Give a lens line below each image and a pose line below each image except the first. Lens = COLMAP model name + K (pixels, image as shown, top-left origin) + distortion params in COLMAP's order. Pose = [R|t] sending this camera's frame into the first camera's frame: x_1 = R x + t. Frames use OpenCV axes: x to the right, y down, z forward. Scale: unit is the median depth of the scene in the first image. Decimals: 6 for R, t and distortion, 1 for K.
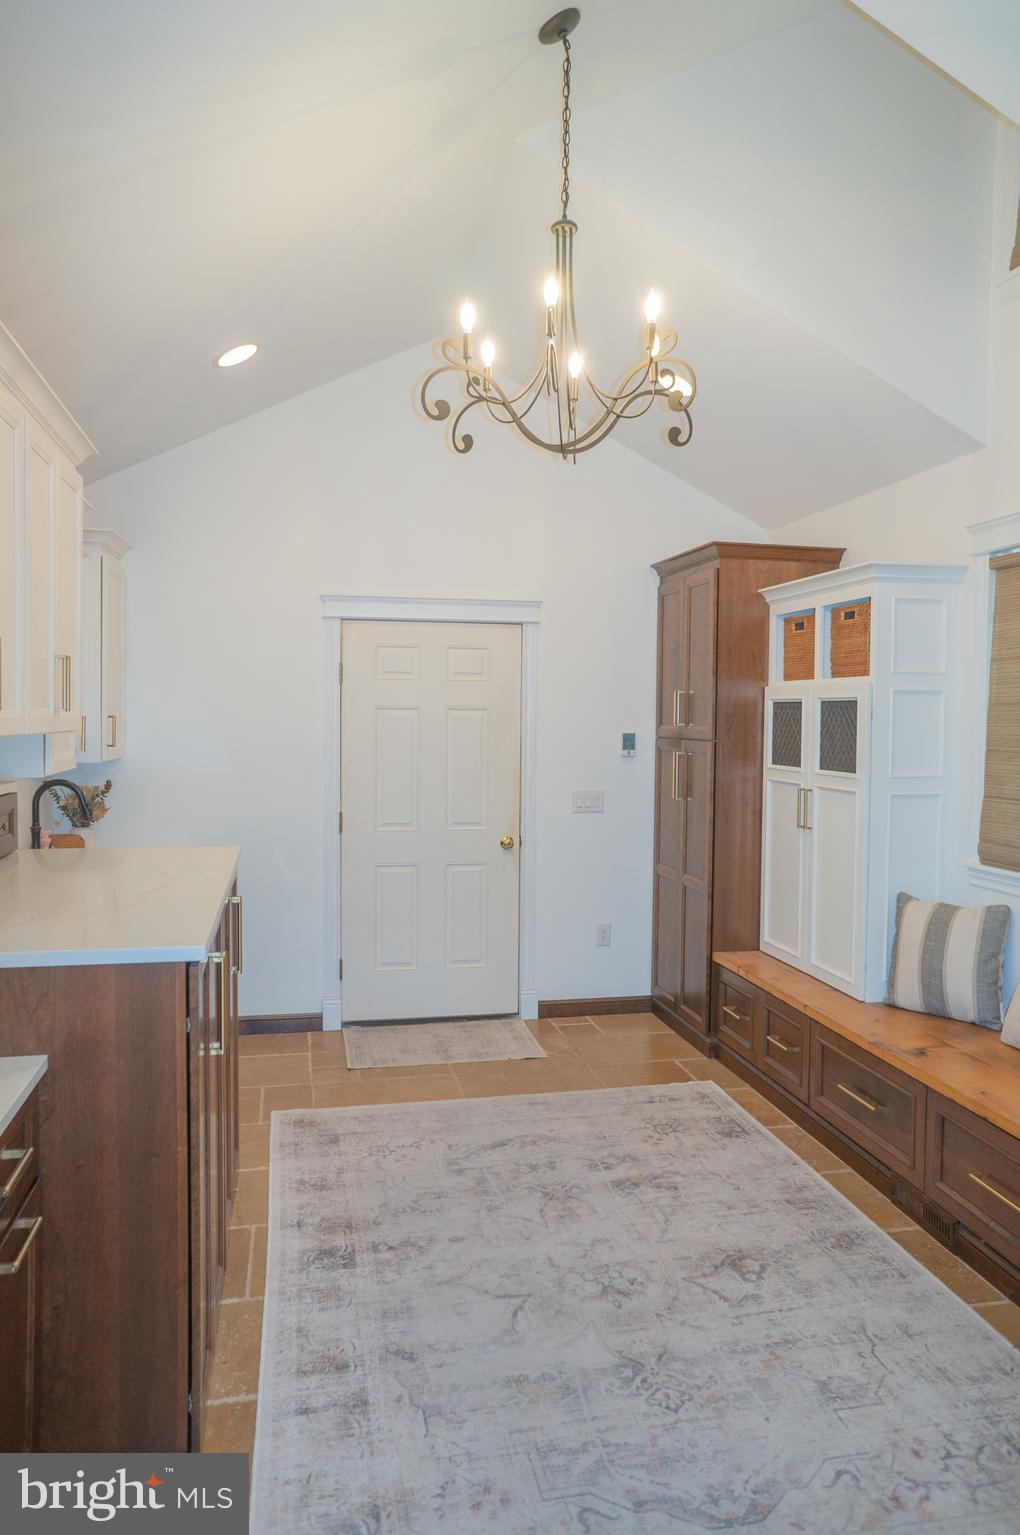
lens RADIAL K [[1038.9, 0, 520.4], [0, 1038.9, 763.4], [0, 0, 1]] dist [-0.062617, 0.084186]
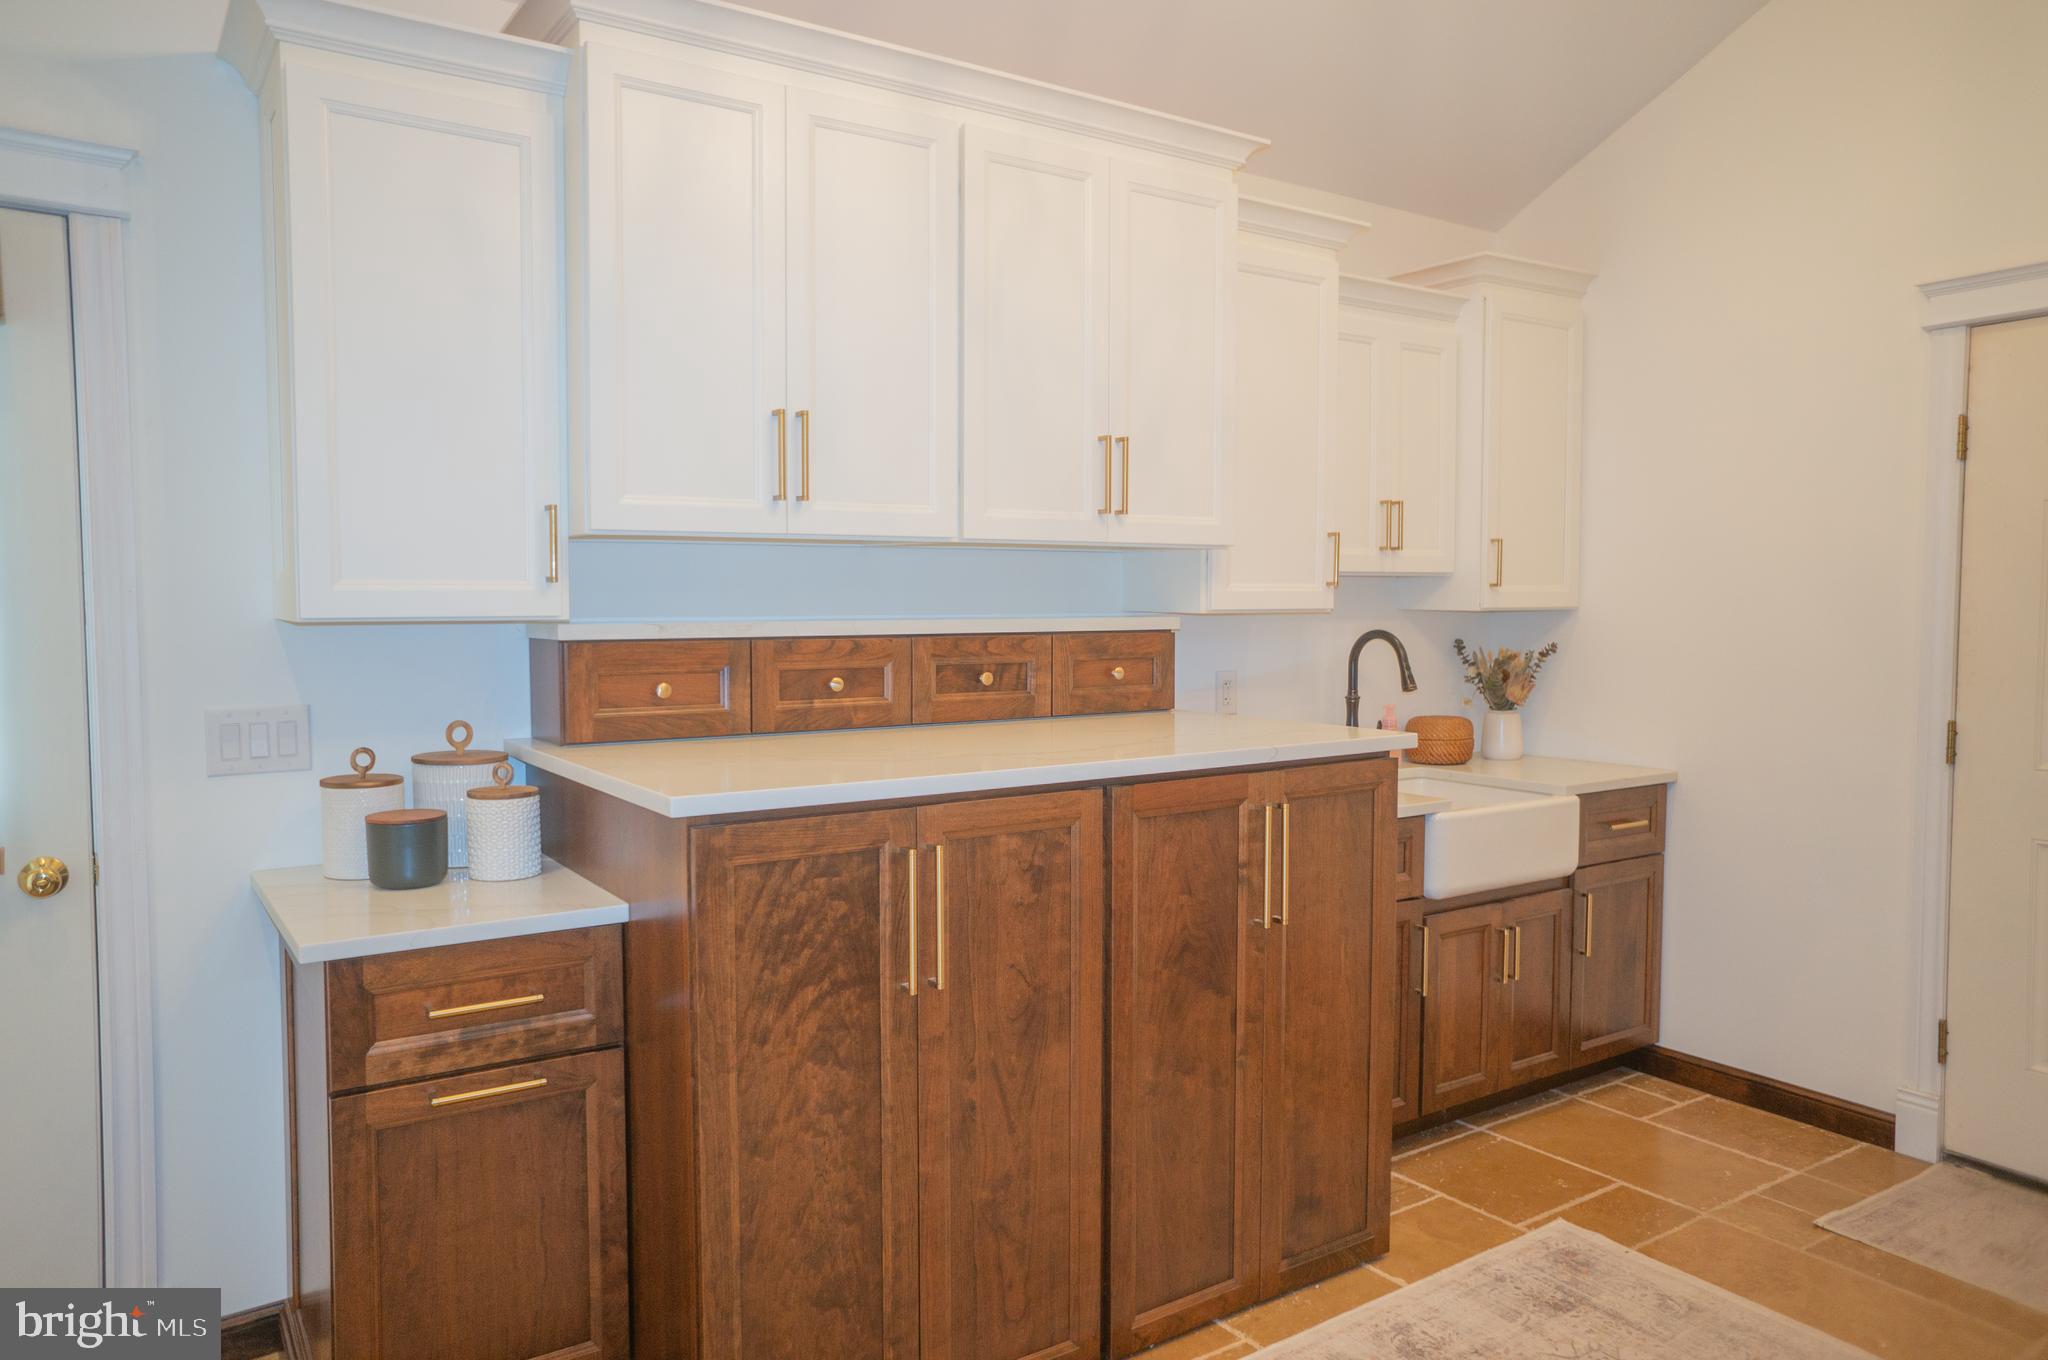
lens RADIAL K [[1386.1, 0, 1015.8], [0, 1386.1, 671.0], [0, 0, 1]] dist [-0.062617, 0.084186]
pose [[0.364893, 0.038055, -0.930272, 0.353383], [-0.037766, 0.998947, 0.026051, 0.030111], [0.930283, 0.025627, 0.365945, 0.459934]]
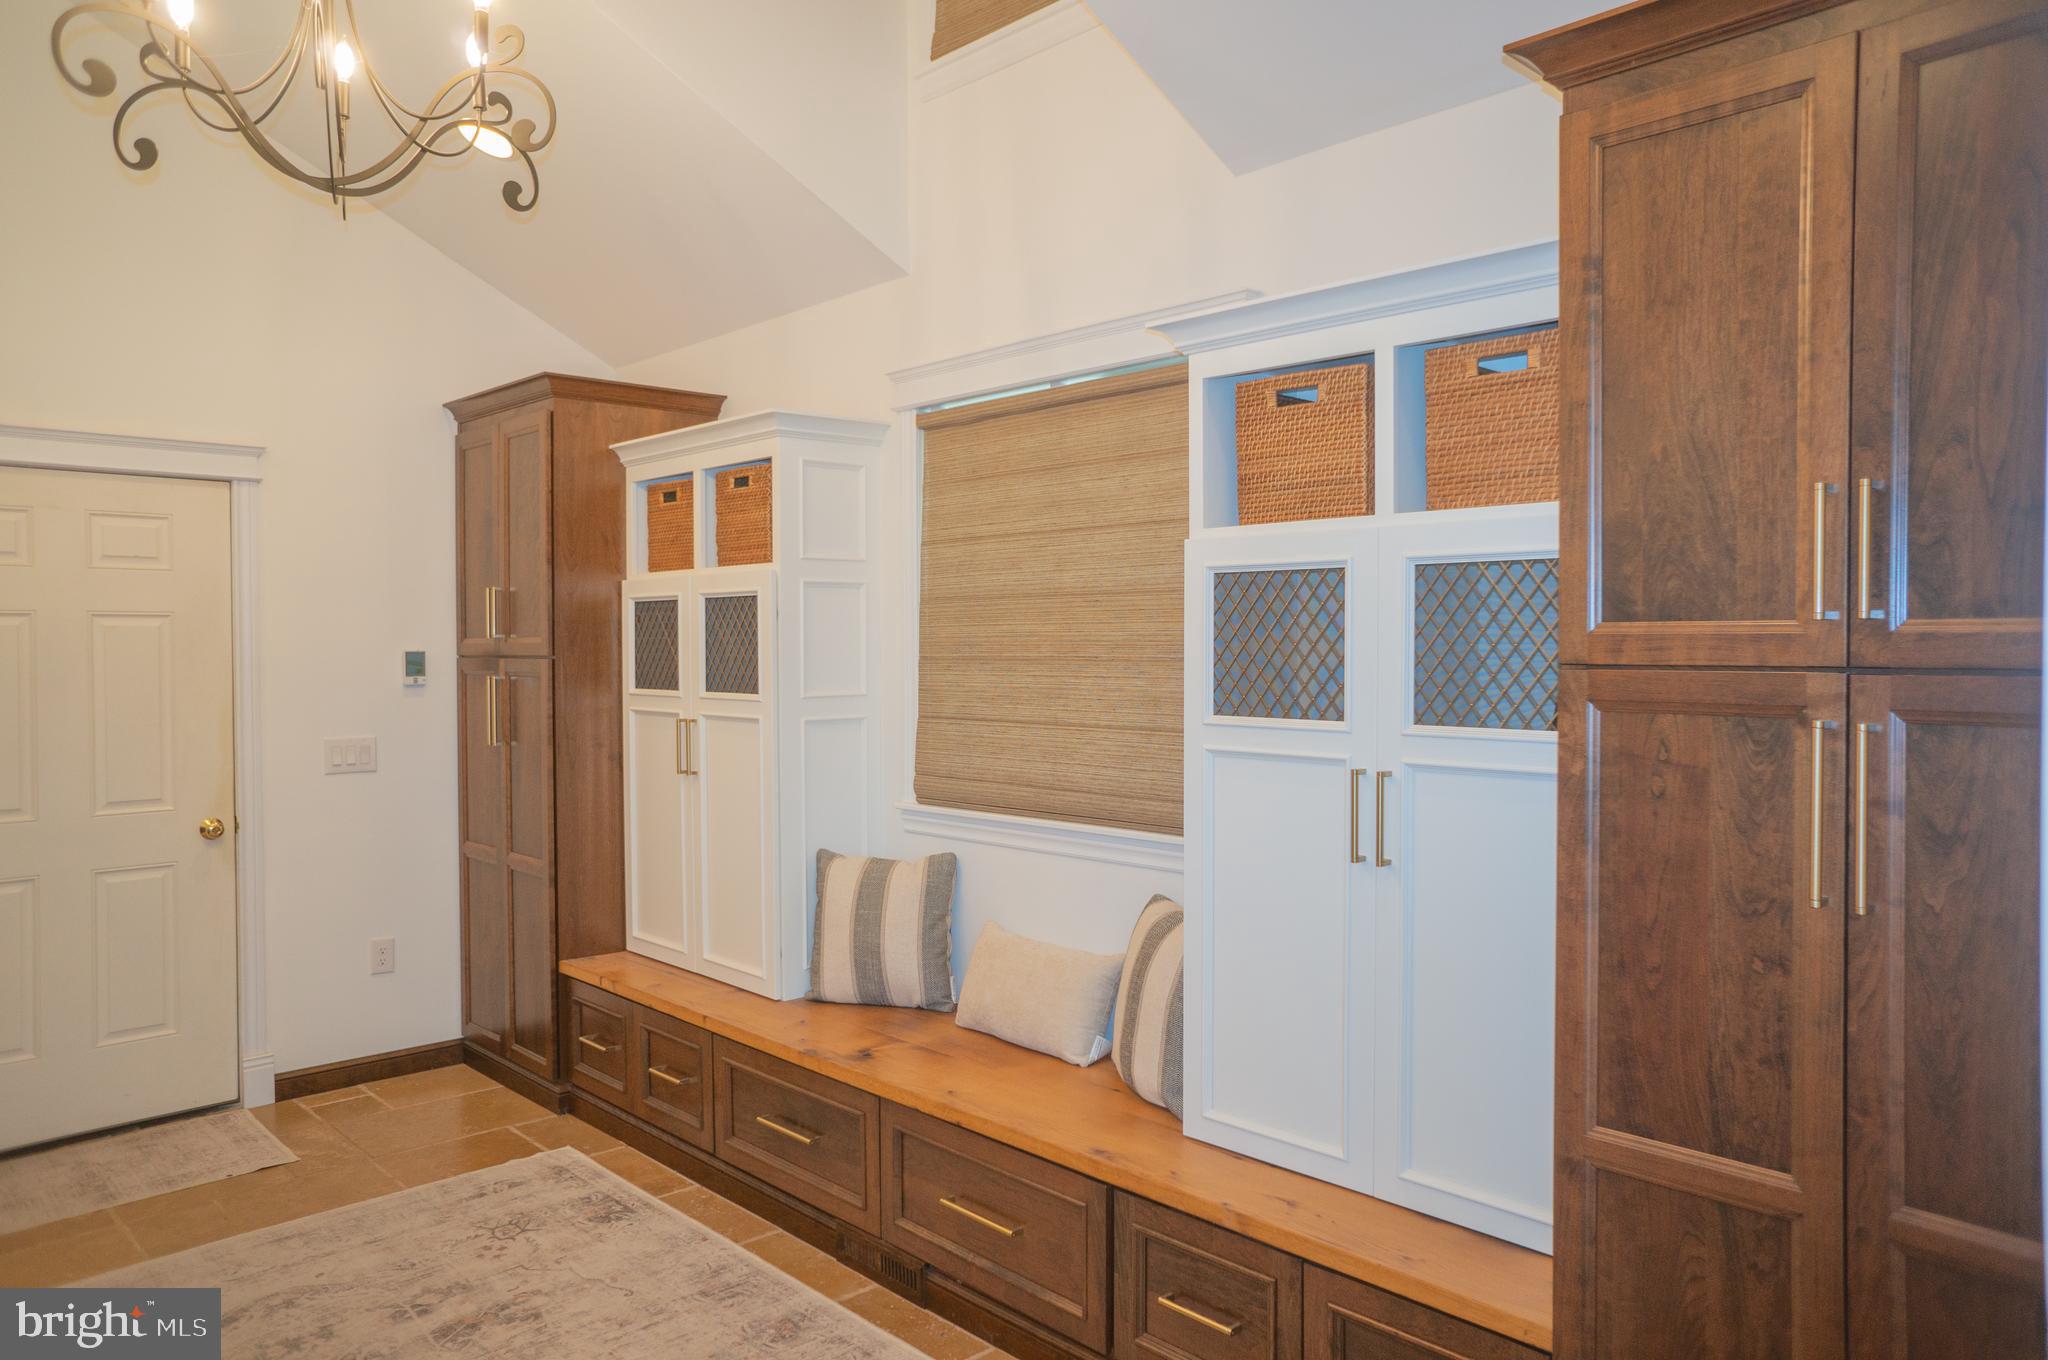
lens RADIAL K [[1386.1, 0, 1019.4], [0, 1386.1, 670.8], [0, 0, 1]] dist [-0.062617, 0.084186]
pose [[0.856657, -0.024412, 0.515308, -0.027065], [0.036102, 0.999268, -0.012679, 0.012890], [-0.514621, 0.029465, 0.856911, 0.052748]]
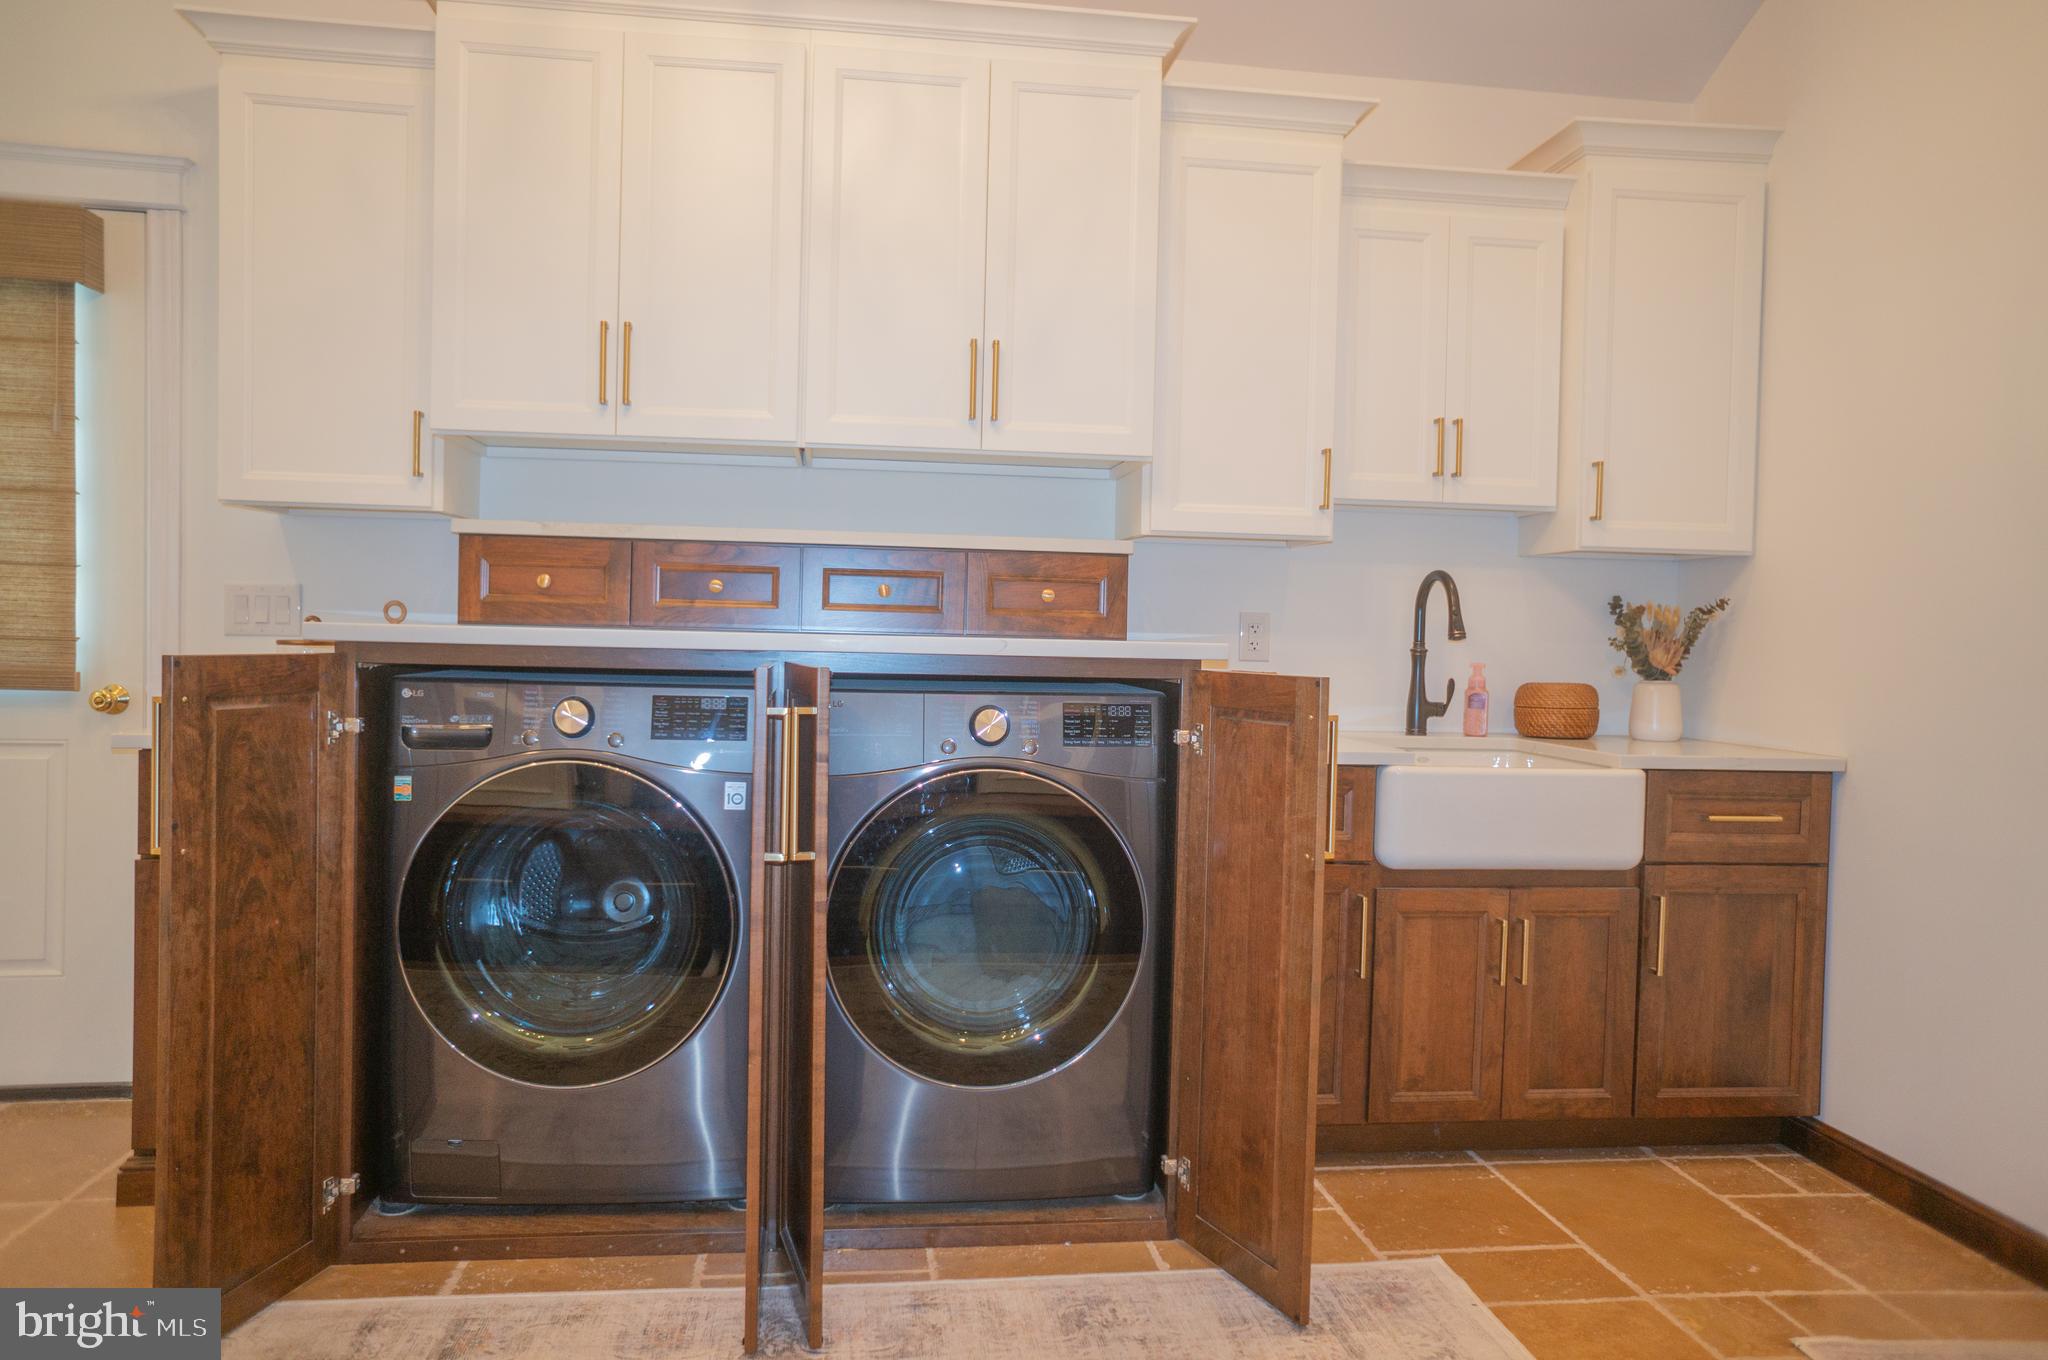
lens RADIAL K [[1386.1, 0, 1021.4], [0, 1386.1, 671.6], [0, 0, 1]] dist [-0.062617, 0.084186]
pose [[-0.094146, 0.007902, -0.995527, 0.400004], [-0.071108, 0.997361, 0.014642, 0.085020], [0.993016, 0.072168, -0.093335, 0.892988]]
